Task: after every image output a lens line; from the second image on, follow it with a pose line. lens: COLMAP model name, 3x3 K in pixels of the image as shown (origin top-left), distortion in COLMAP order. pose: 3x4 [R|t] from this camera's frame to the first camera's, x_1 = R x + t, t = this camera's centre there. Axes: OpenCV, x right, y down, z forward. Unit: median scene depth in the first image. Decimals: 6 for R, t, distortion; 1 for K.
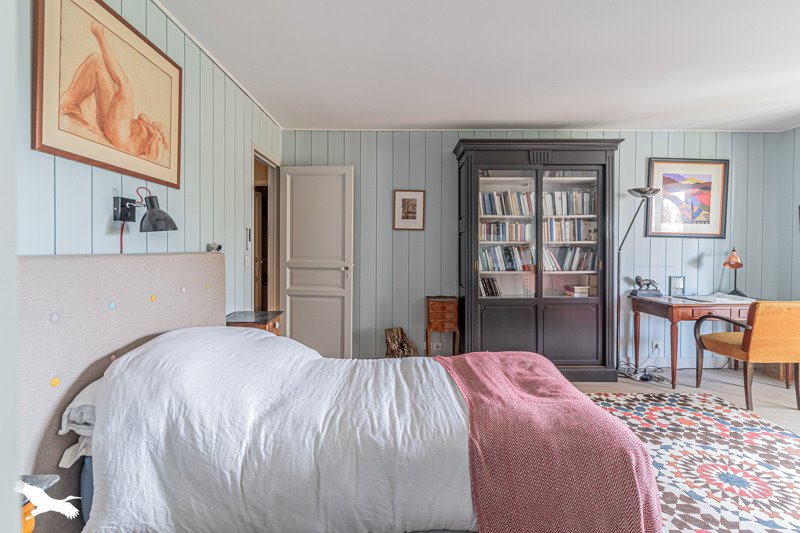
lens RADIAL K [[392.9, 0, 398.5], [0, 392.9, 250.7], [0, 0, 1]] dist [0.000064, -0.000032]
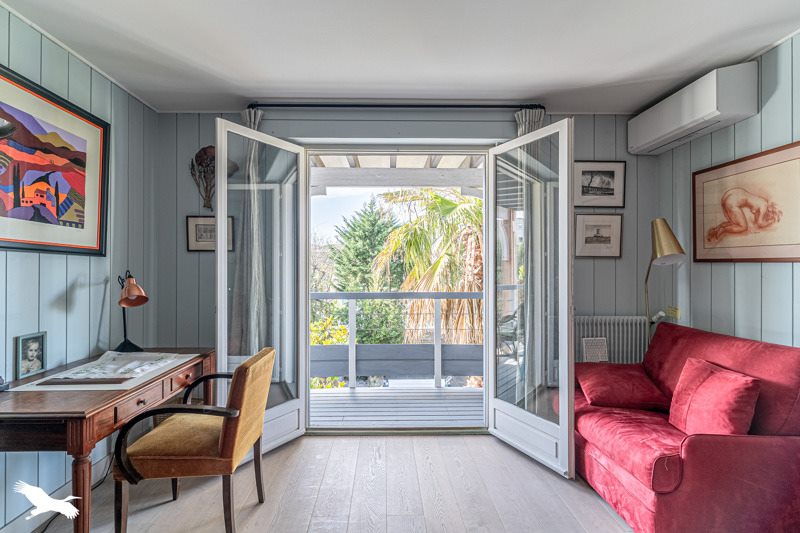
lens RADIAL K [[394.4, 0, 400.0], [0, 394.4, 266.5], [0, 0, 1]] dist [0.000296, 0.000074]
pose [[-0.005496, -0.001160, 0.999984, 0.237025], [0.009993, 0.999949, 0.001215, -0.011393], [-0.999935, 0.009999, -0.005484, 0.561530]]
